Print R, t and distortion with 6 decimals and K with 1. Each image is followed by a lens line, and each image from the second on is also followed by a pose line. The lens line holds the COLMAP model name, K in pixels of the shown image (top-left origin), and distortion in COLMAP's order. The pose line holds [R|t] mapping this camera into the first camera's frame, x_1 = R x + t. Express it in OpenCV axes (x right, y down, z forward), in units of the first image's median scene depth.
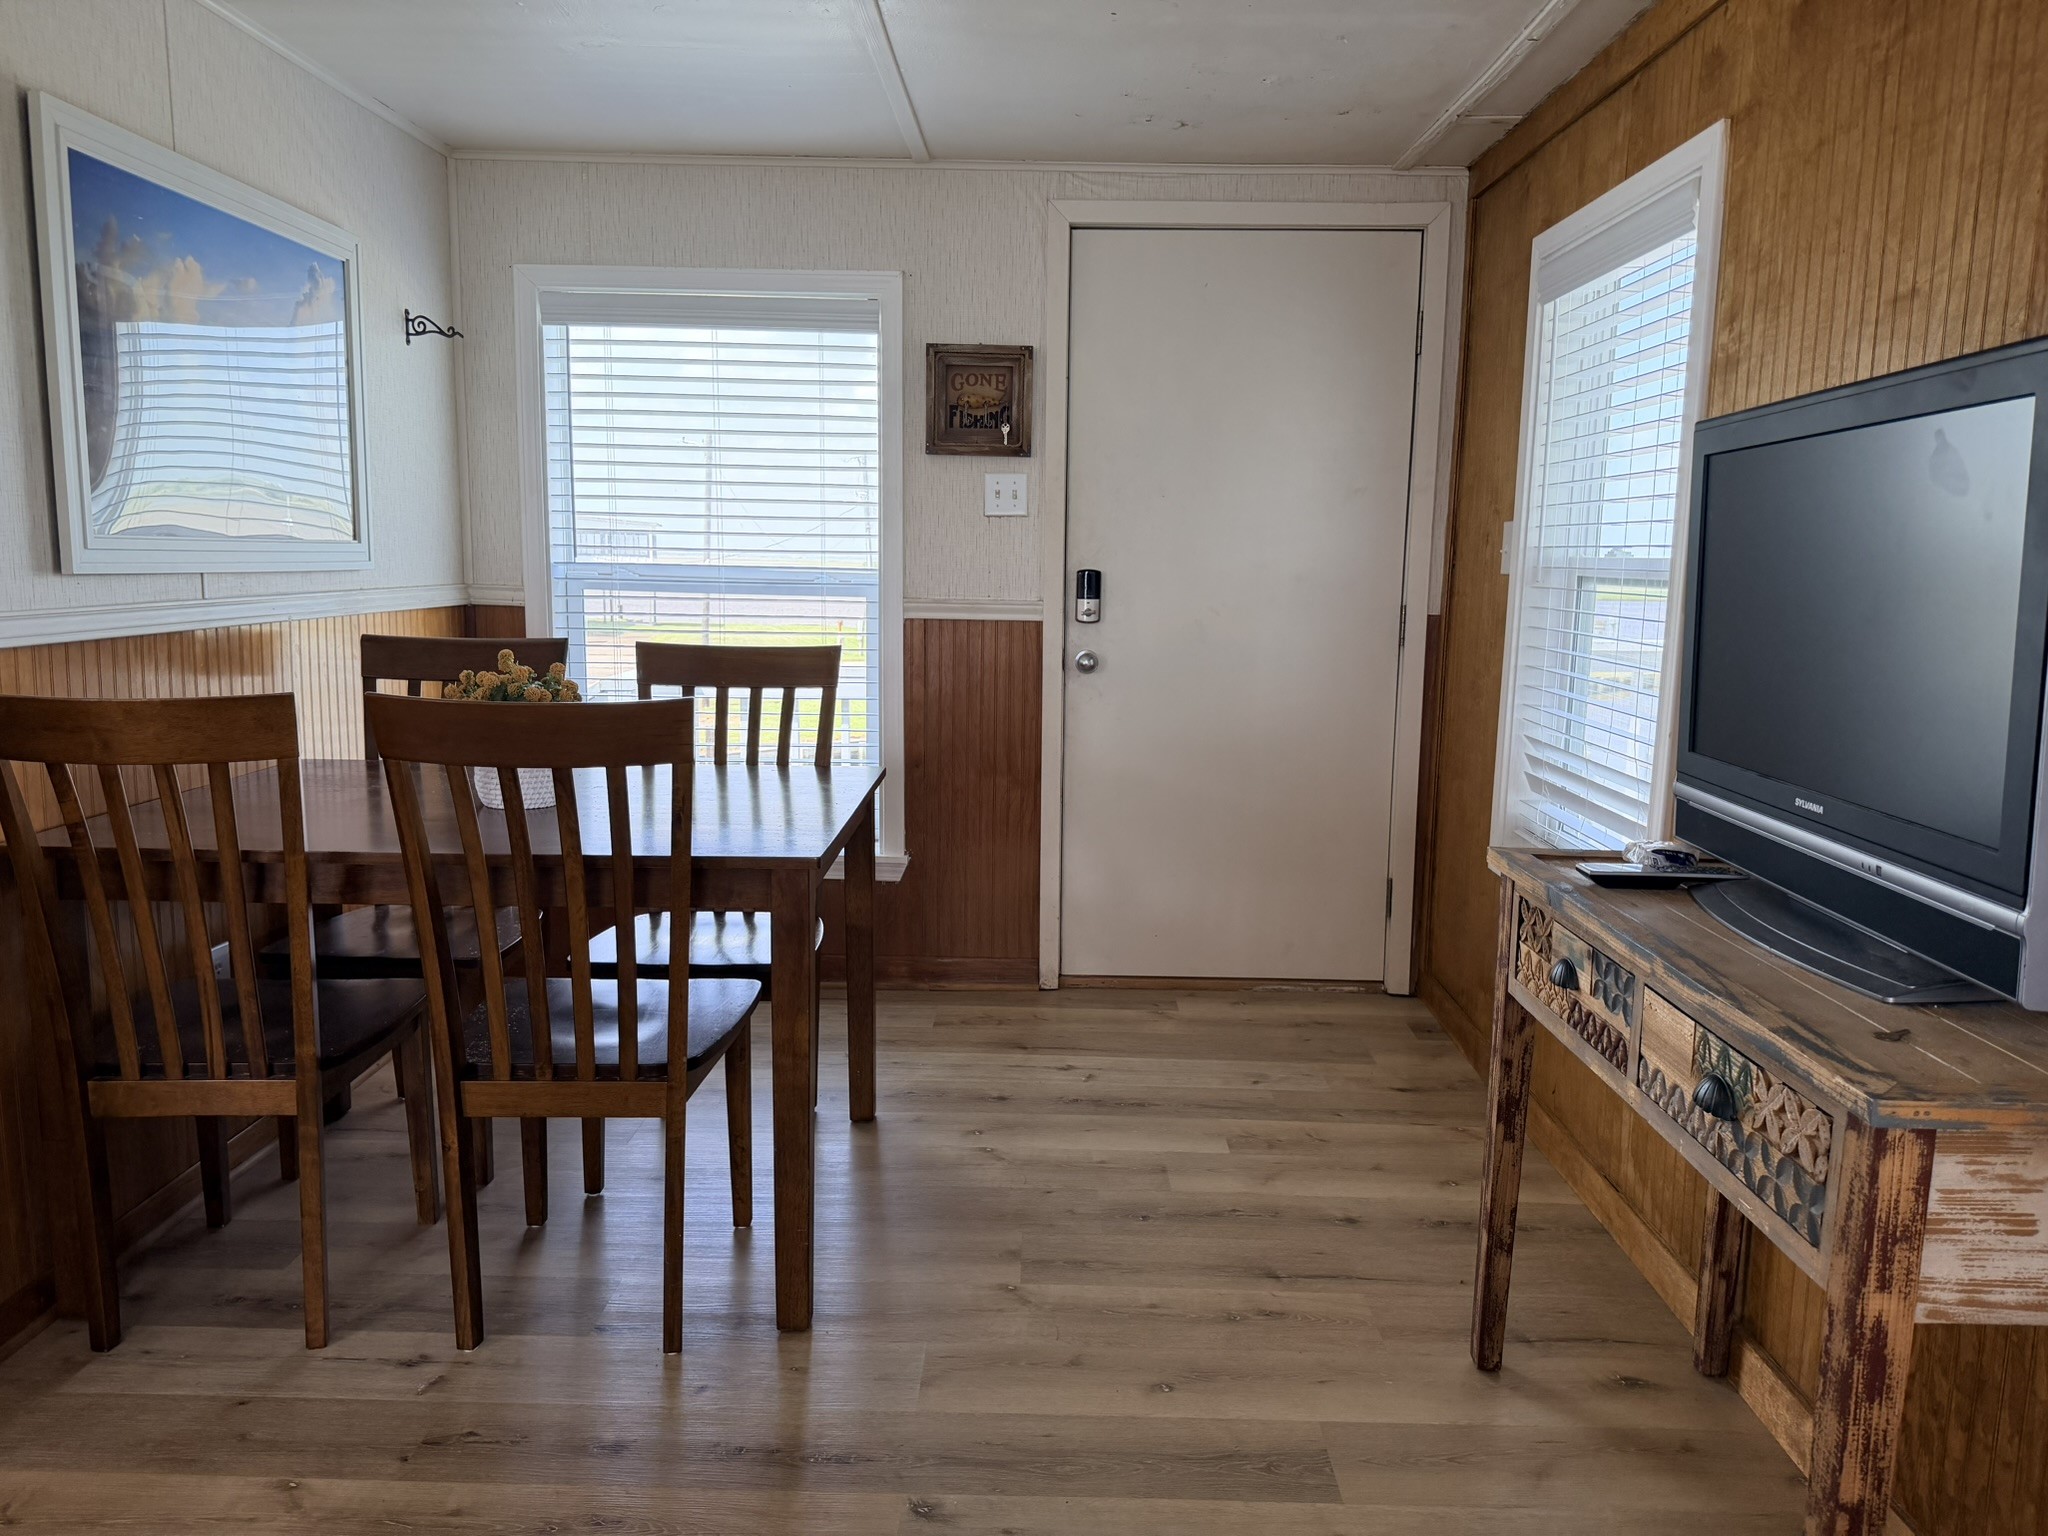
lens RADIAL K [[1442.0, 0, 1031.3], [0, 1442.0, 771.7], [0, 0, 1]] dist [0.062817, -0.092067]
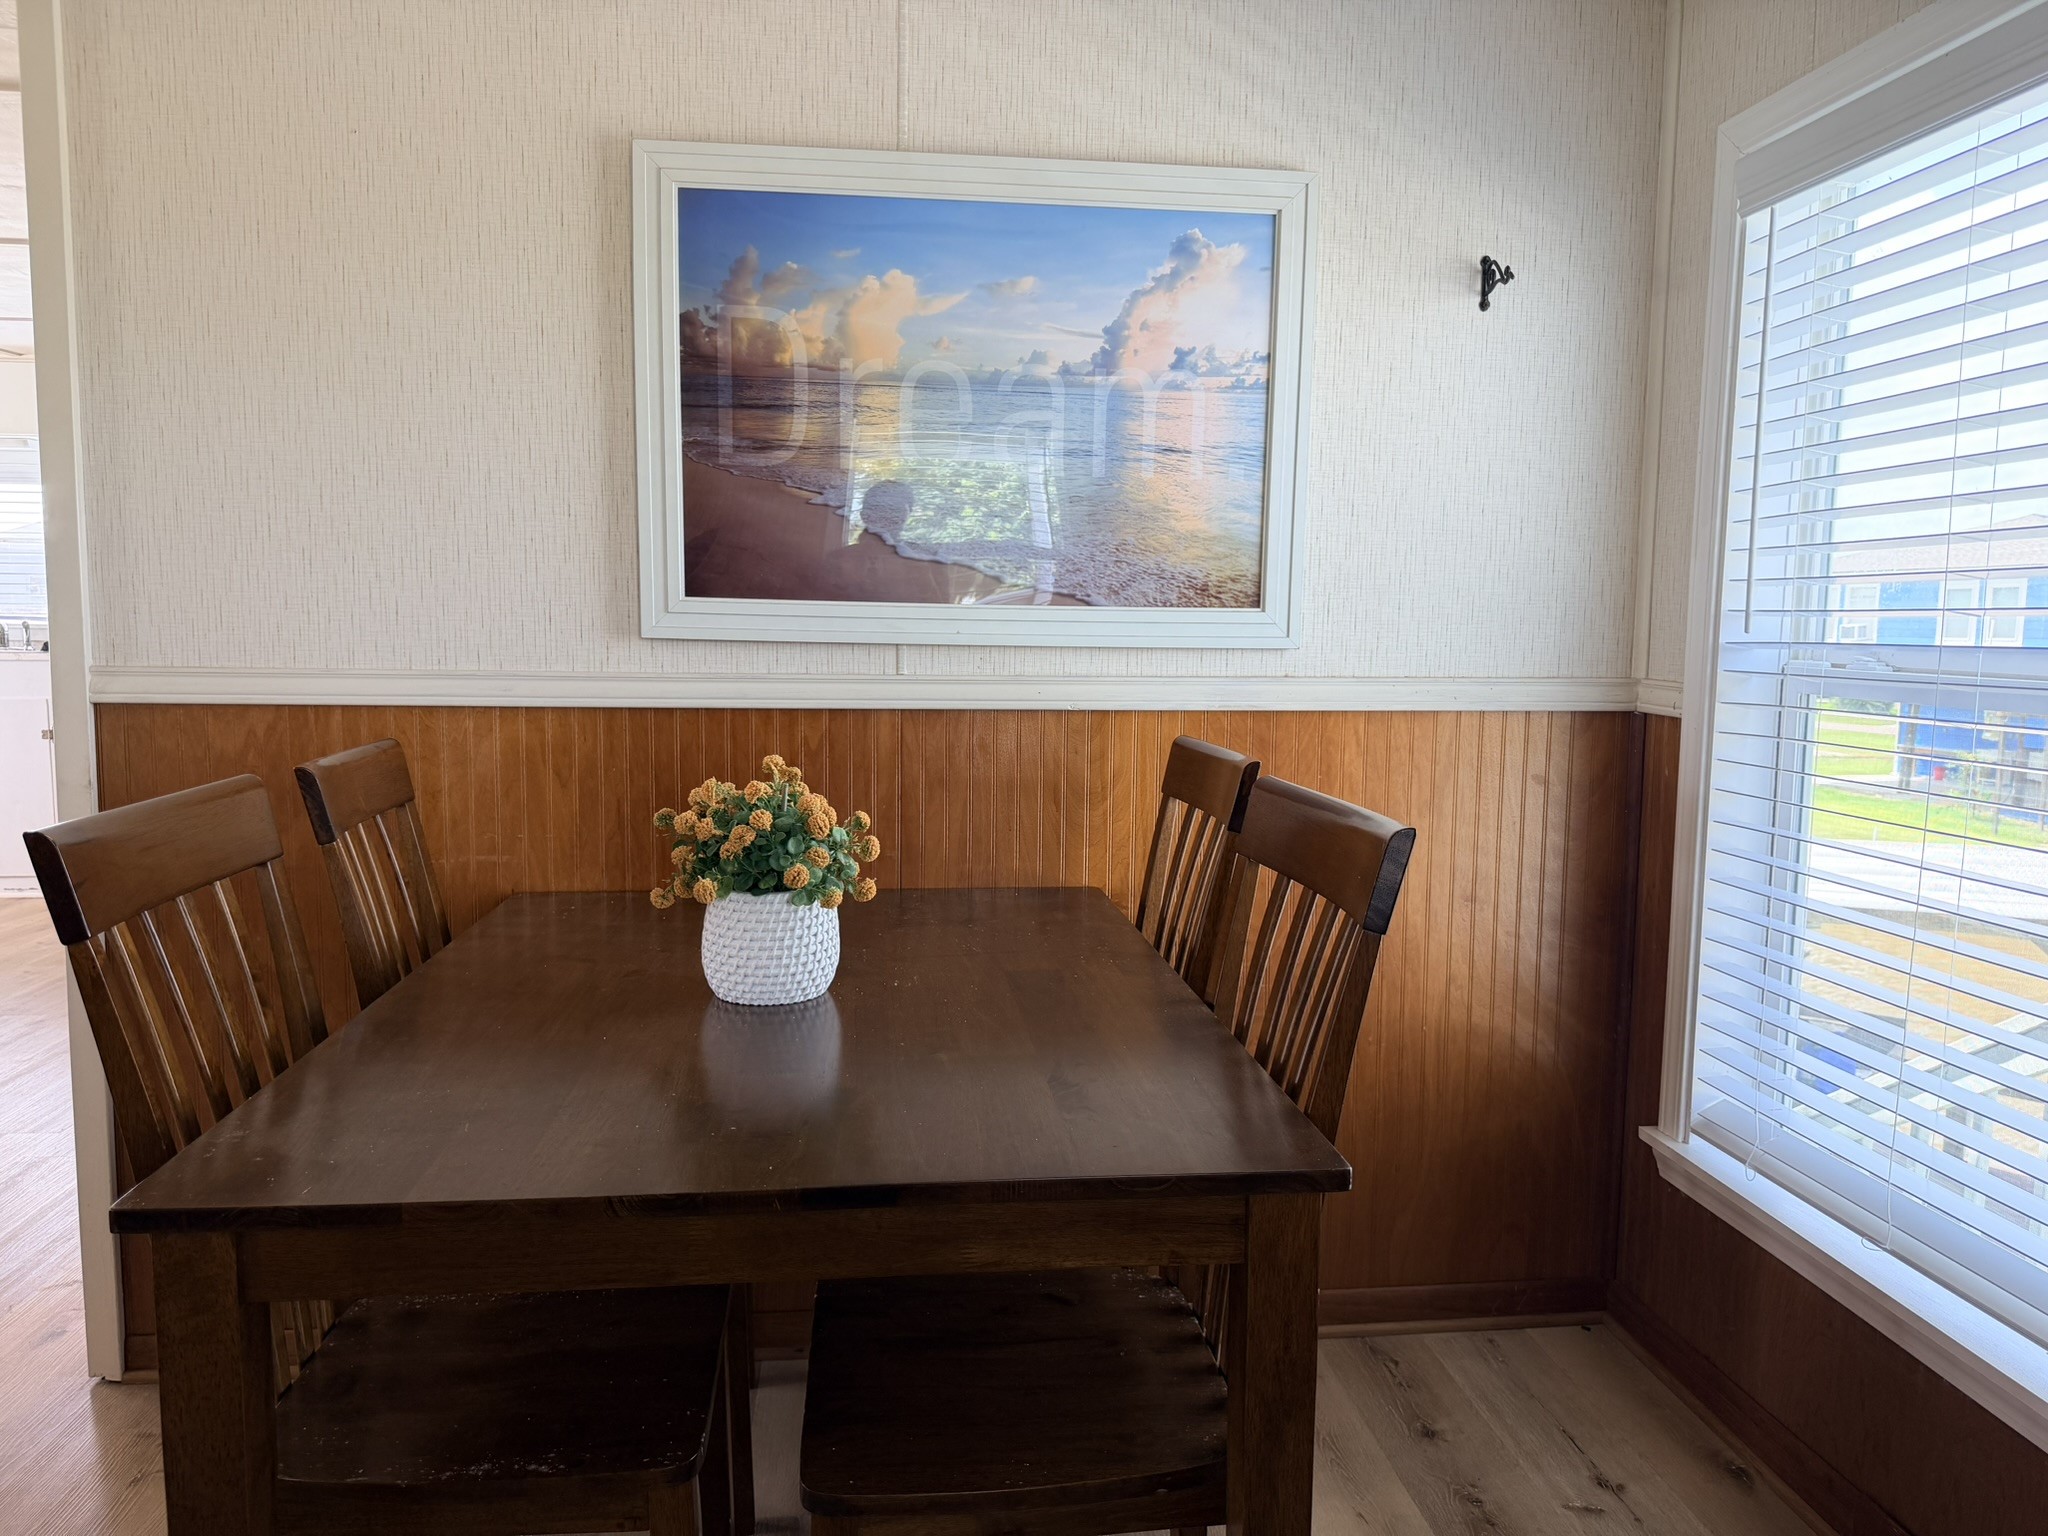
lens RADIAL K [[1442.0, 0, 1031.3], [0, 1442.0, 771.7], [0, 0, 1]] dist [0.062817, -0.092067]
pose [[0.120509, 0.084469, -0.989112, 0.314022], [-0.157427, 0.985391, 0.064971, -0.145735], [0.980150, 0.147884, 0.132046, 1.095316]]
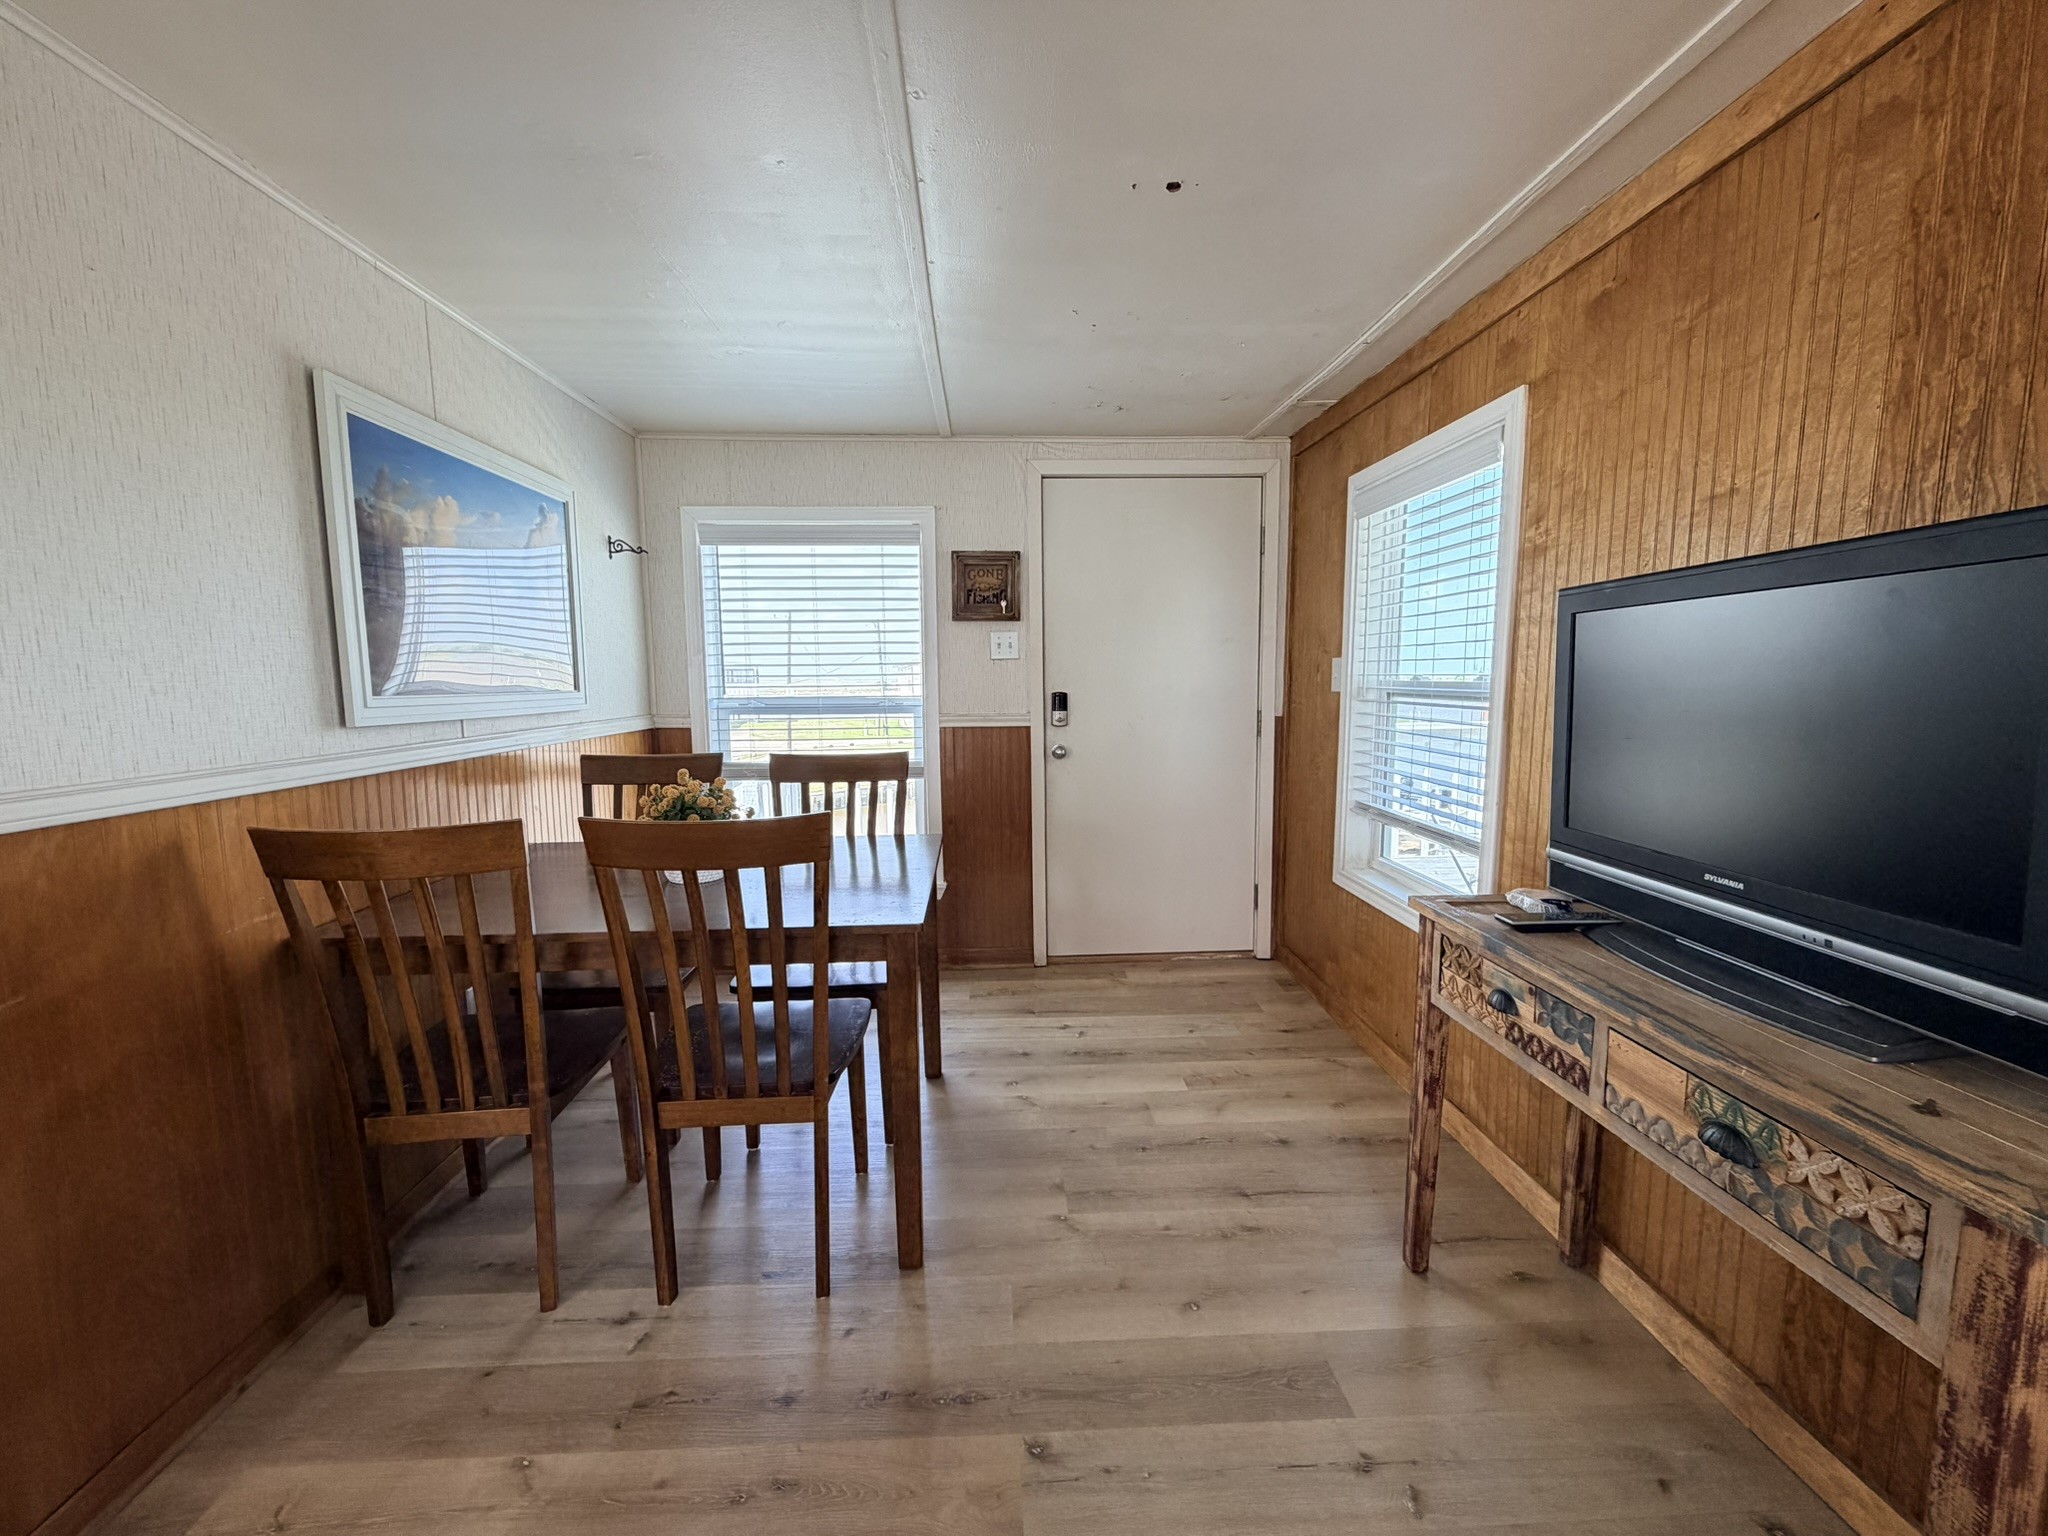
lens RADIAL K [[821.9, 0, 1018.7], [0, 821.9, 768.1], [0, 0, 1]] dist [-0.002688, -0.000038]
pose [[0.998203, -0.031464, 0.051002, -0.084003], [0.033296, 0.998815, -0.035486, -0.049014], [-0.049825, 0.037121, 0.998068, 0.207030]]
